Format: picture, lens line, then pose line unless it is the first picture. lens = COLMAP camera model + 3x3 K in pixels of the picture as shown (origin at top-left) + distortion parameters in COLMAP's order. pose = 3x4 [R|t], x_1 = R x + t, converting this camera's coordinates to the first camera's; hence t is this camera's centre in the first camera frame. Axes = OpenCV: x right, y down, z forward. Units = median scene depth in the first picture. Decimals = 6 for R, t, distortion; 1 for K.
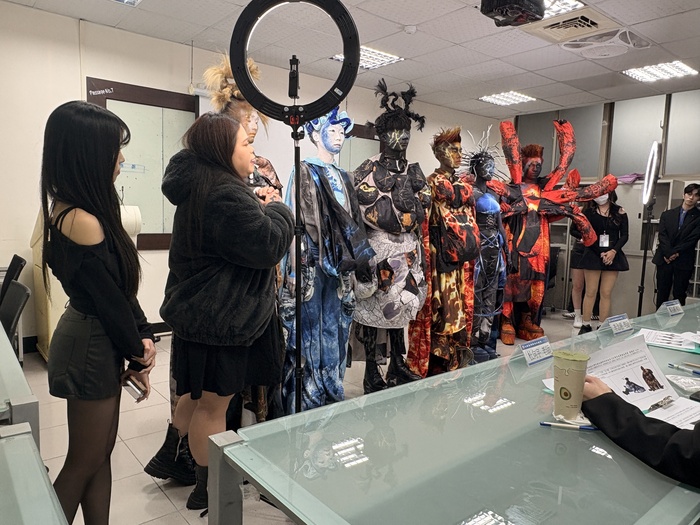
lens RADIAL K [[497.1, 0, 350.0], [0, 497.1, 262.5], [0, 0, 1]] dist [0.007541, 0.002834]
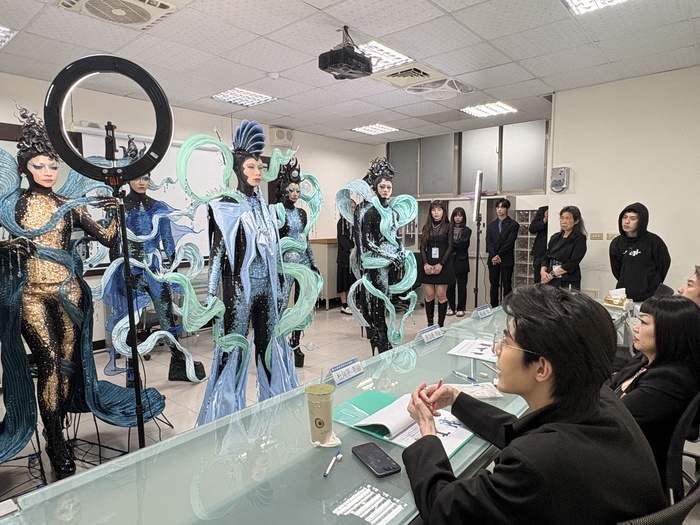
lens RADIAL K [[435.0, 0, 350.0], [0, 435.0, 262.5], [0, 0, 1]] dist [0.005472, 0.003303]
pose [[0.986235, -0.055318, 0.155819, 0.113558], [0.054233, 0.998465, 0.011213, -0.043538], [-0.156200, -0.002608, 0.987722, -0.010222]]
